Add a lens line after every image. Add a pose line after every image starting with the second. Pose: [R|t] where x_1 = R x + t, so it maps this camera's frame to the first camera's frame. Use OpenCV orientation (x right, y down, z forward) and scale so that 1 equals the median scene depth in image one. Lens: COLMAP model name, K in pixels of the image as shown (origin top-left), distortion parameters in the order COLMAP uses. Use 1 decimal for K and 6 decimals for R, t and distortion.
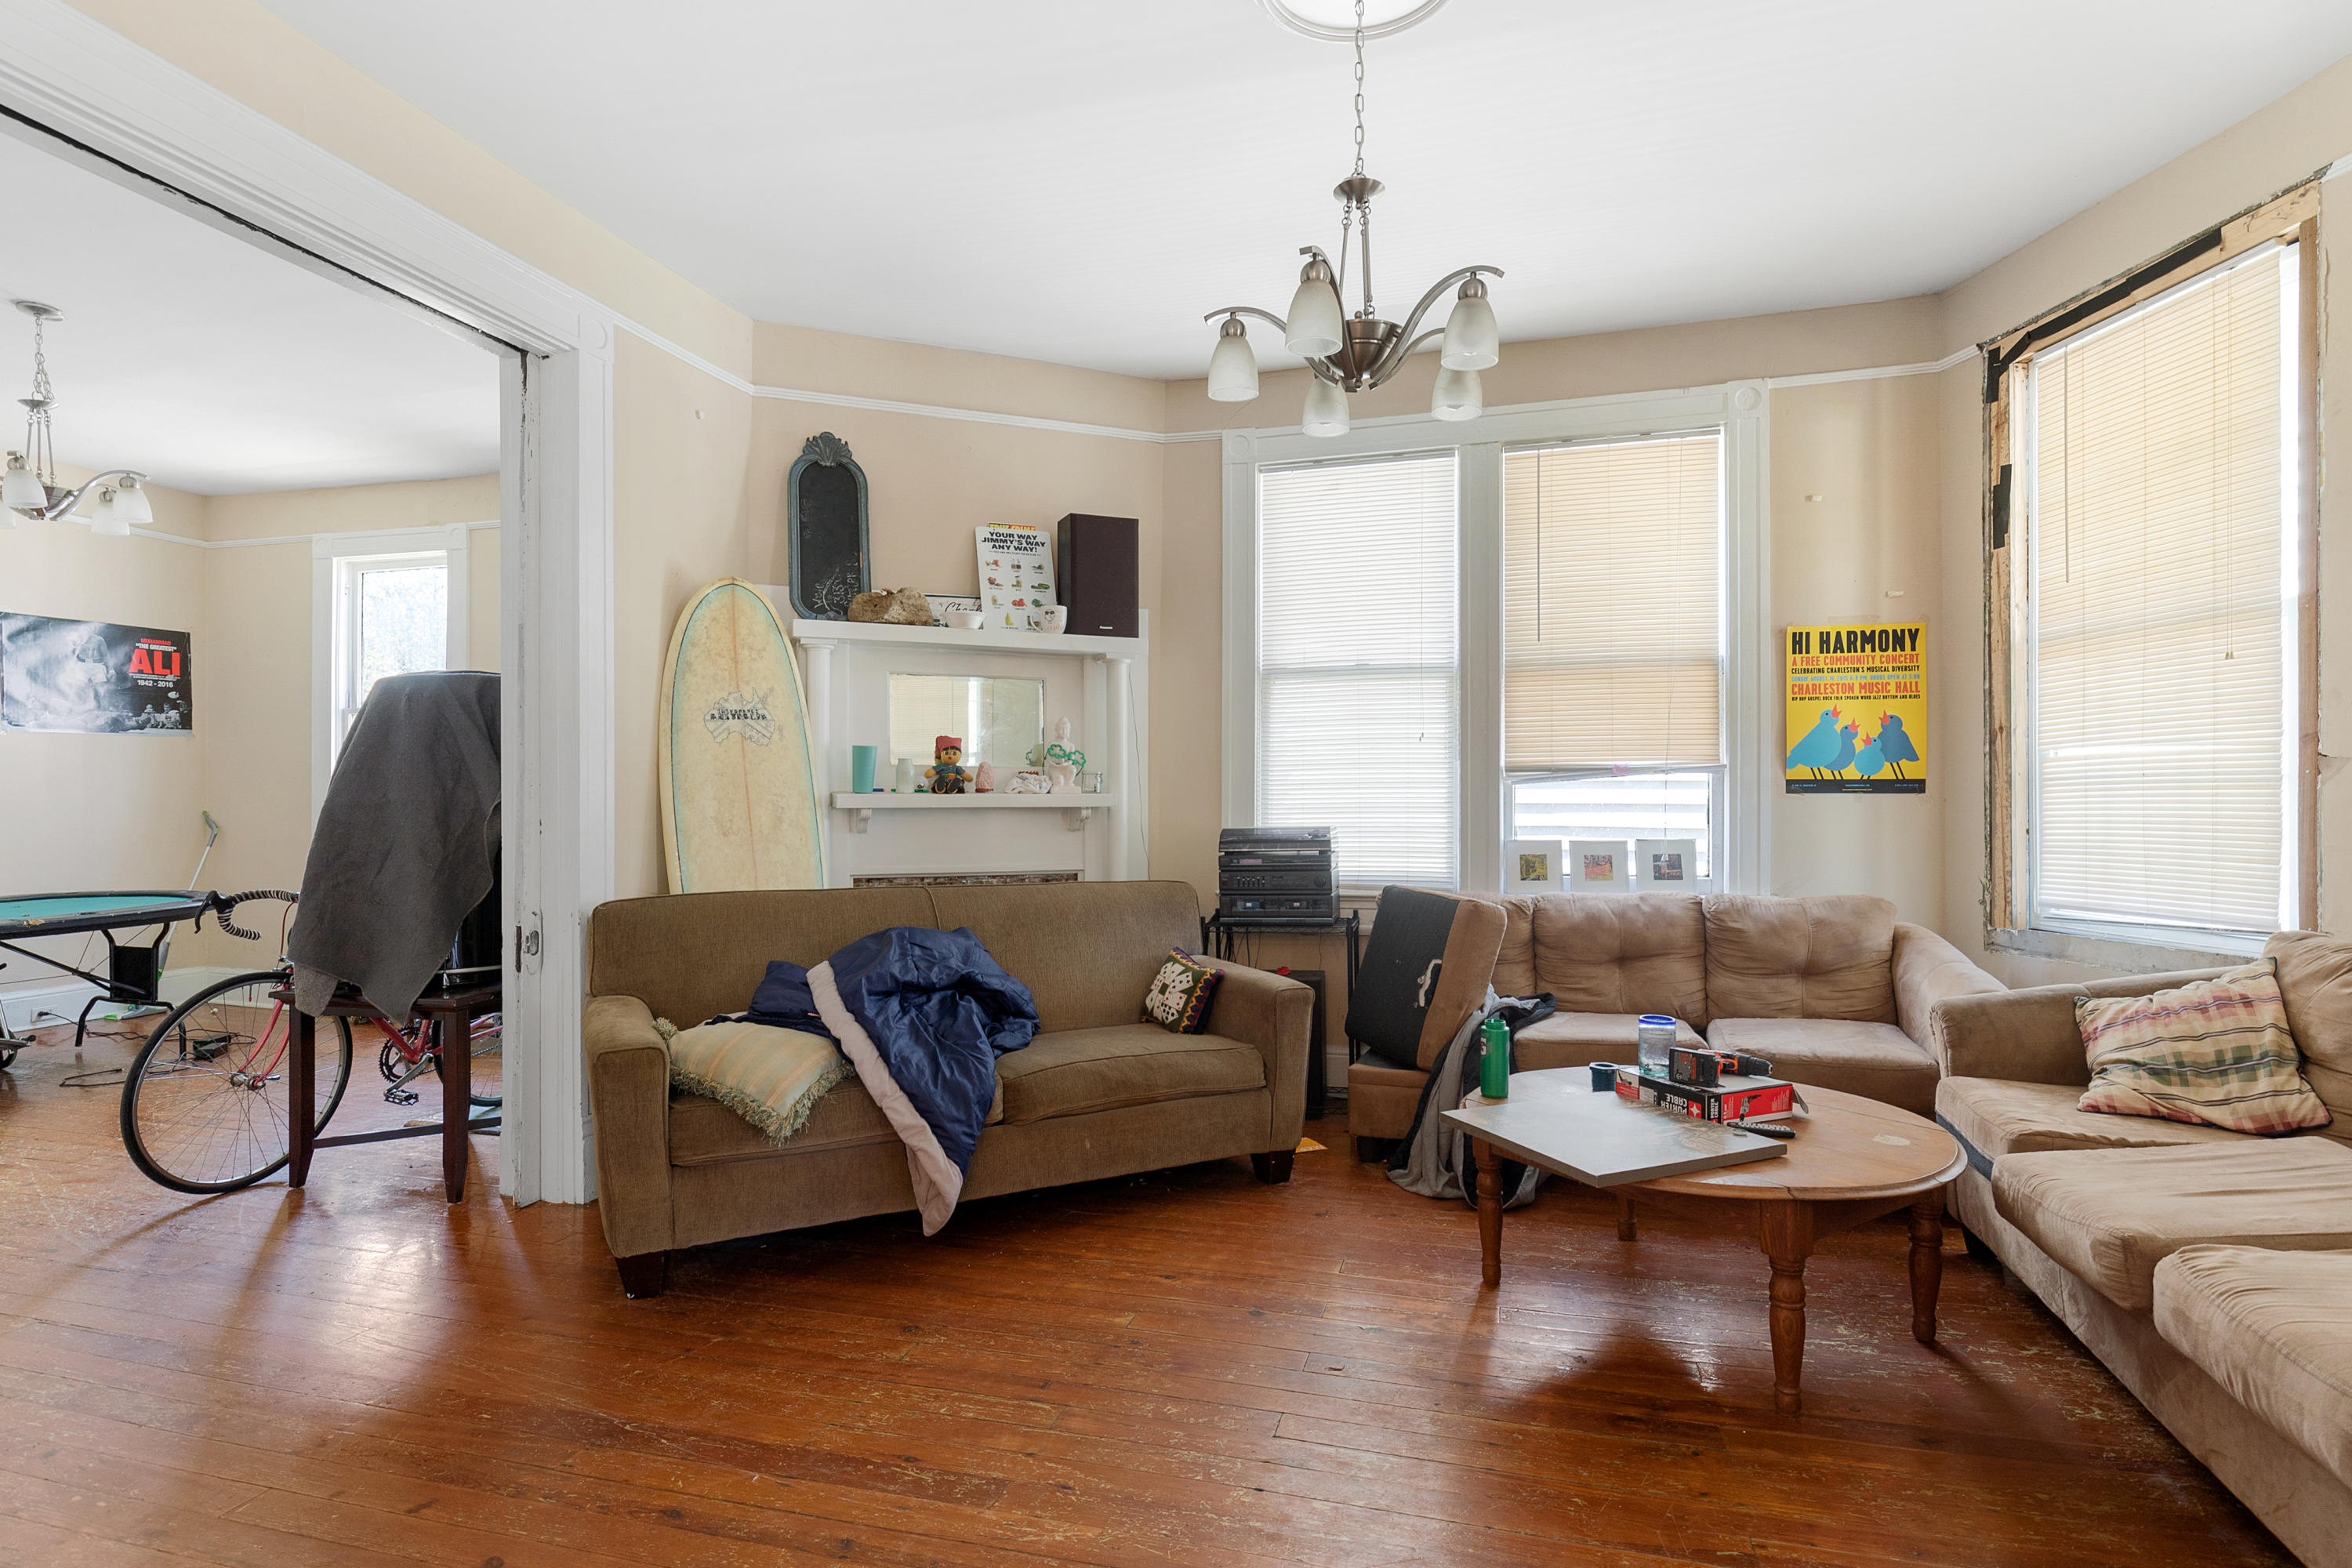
lens RADIAL K [[1246.2, 0, 1182.7], [0, 1246.2, 788.8], [0, 0, 1]] dist [-0.000751, 0.000413]
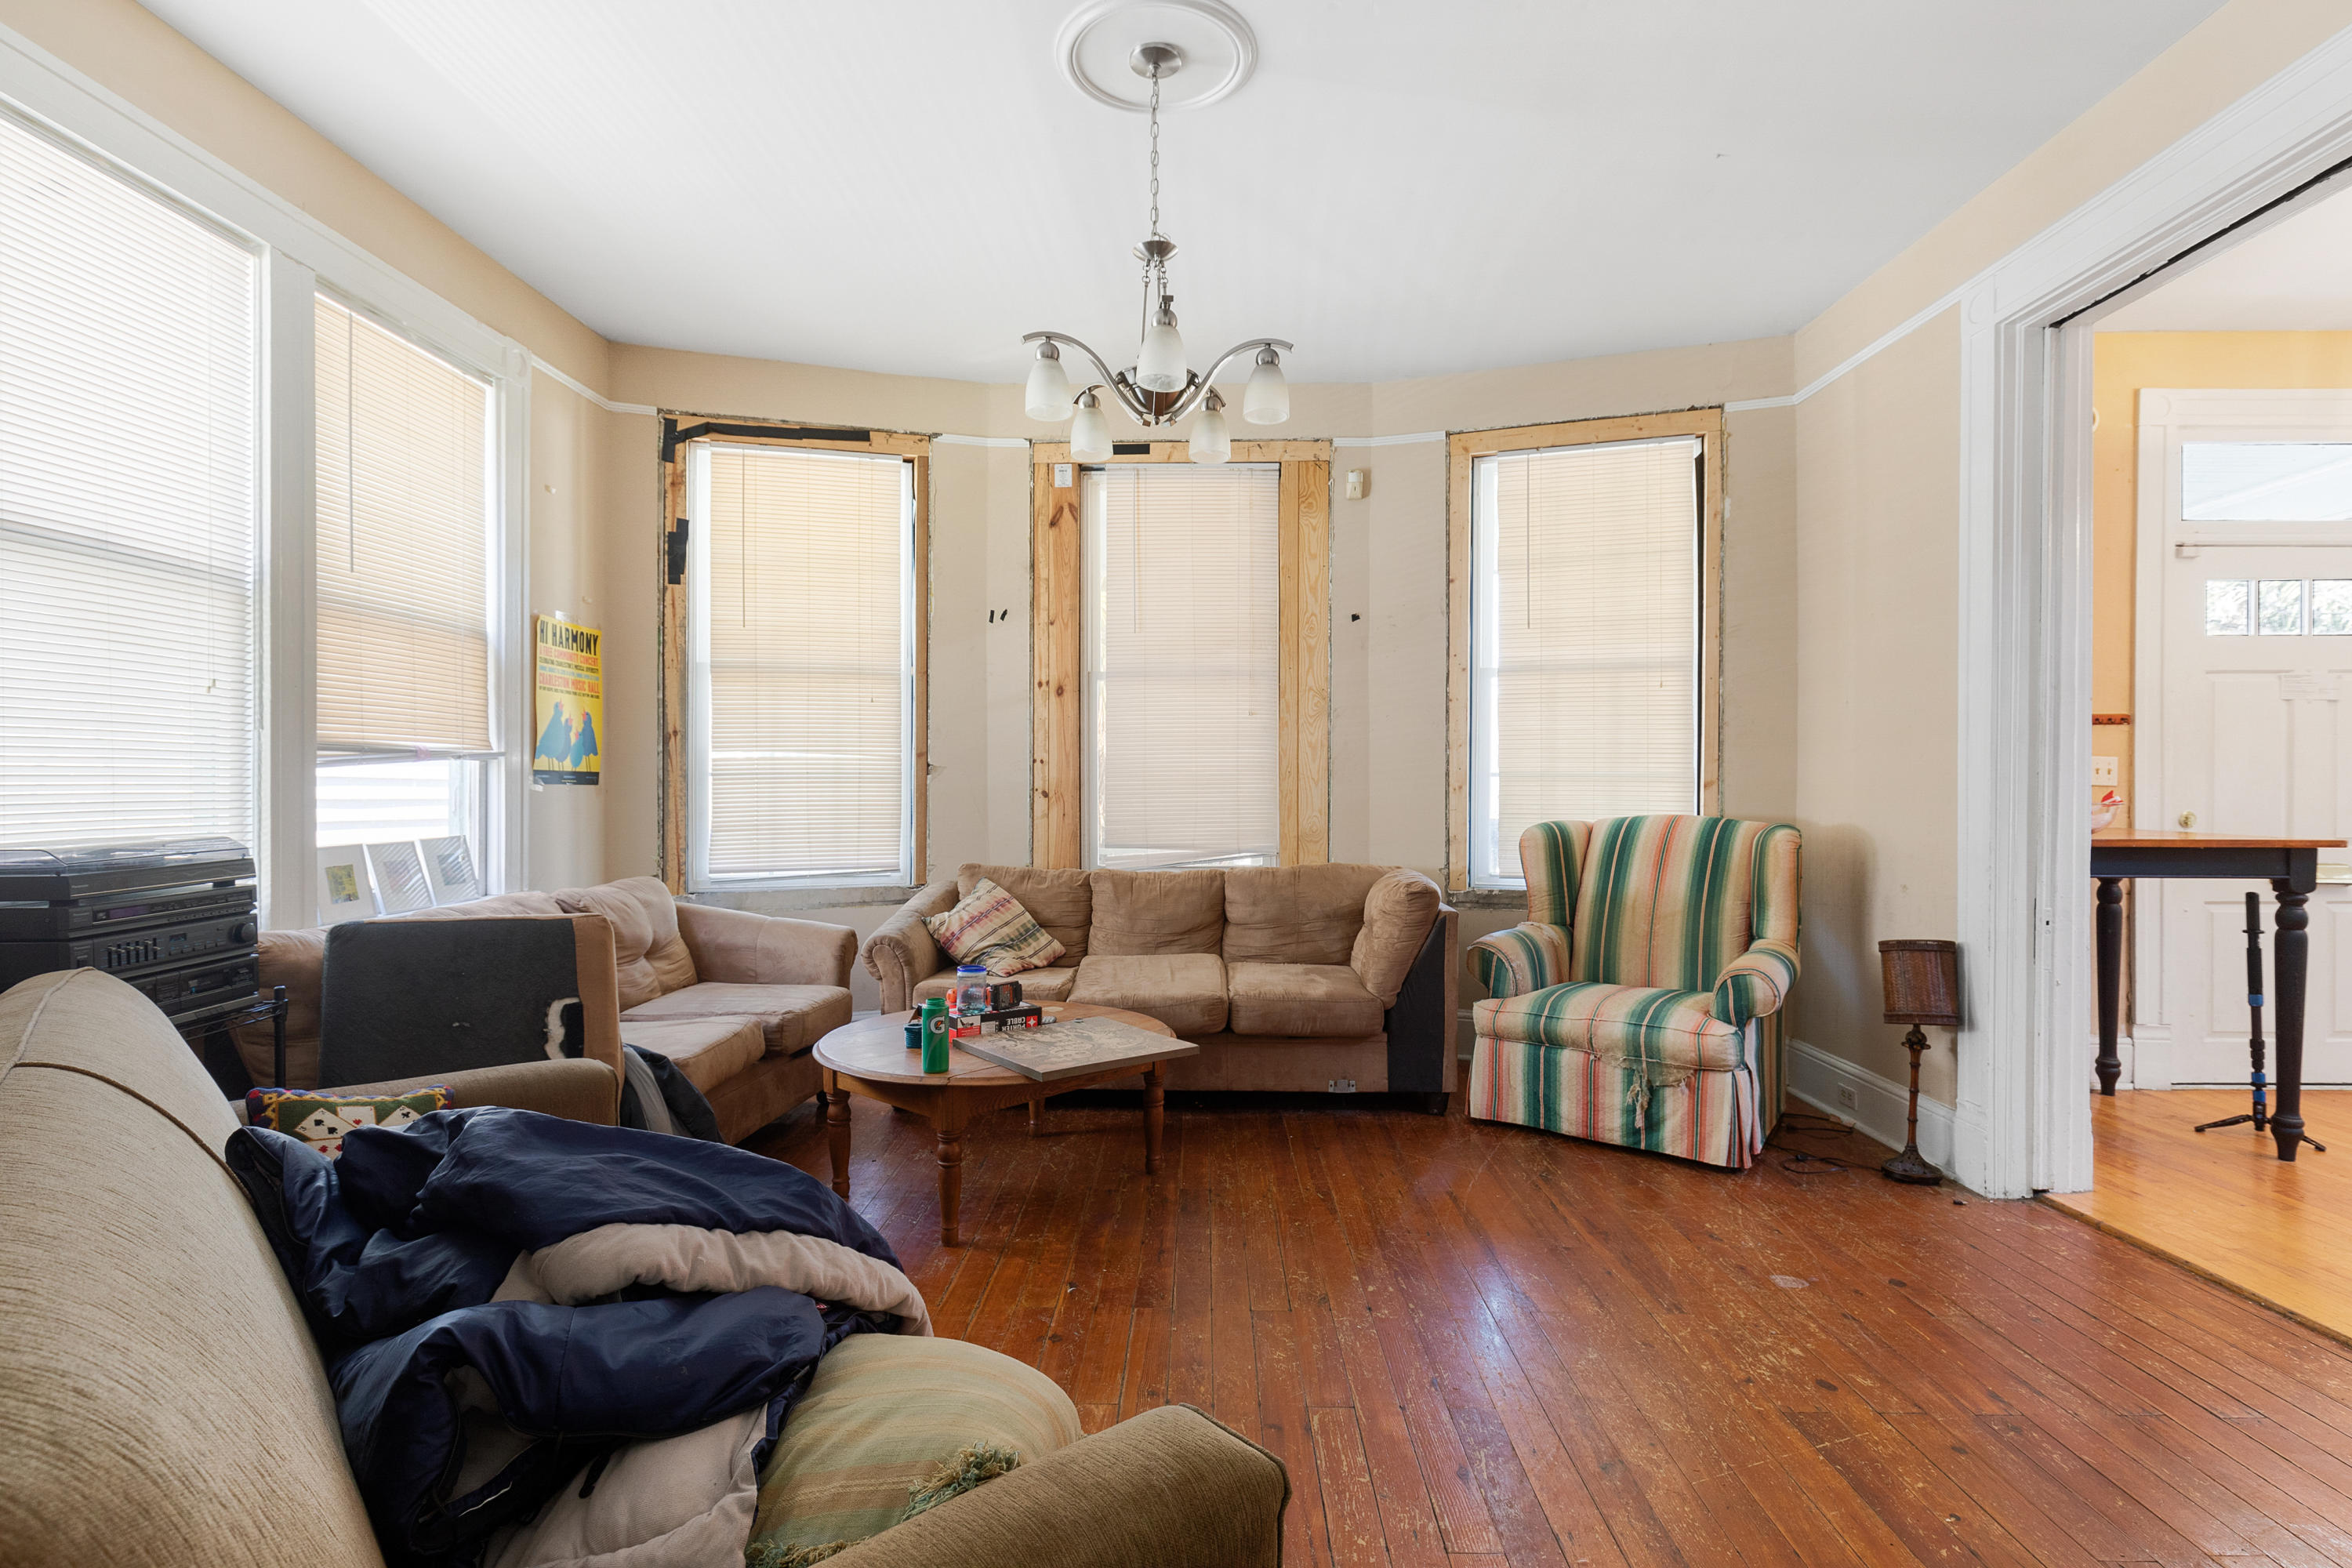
lens RADIAL K [[1171.6, 0, 1181.1], [0, 1171.6, 790.9], [0, 0, 1]] dist [-0.002405, 0.000318]
pose [[-0.279146, 0.002707, 0.960245, -0.580206], [-0.003987, 0.999984, -0.003978, 0.011674], [-0.960240, -0.004939, -0.279131, 0.836746]]
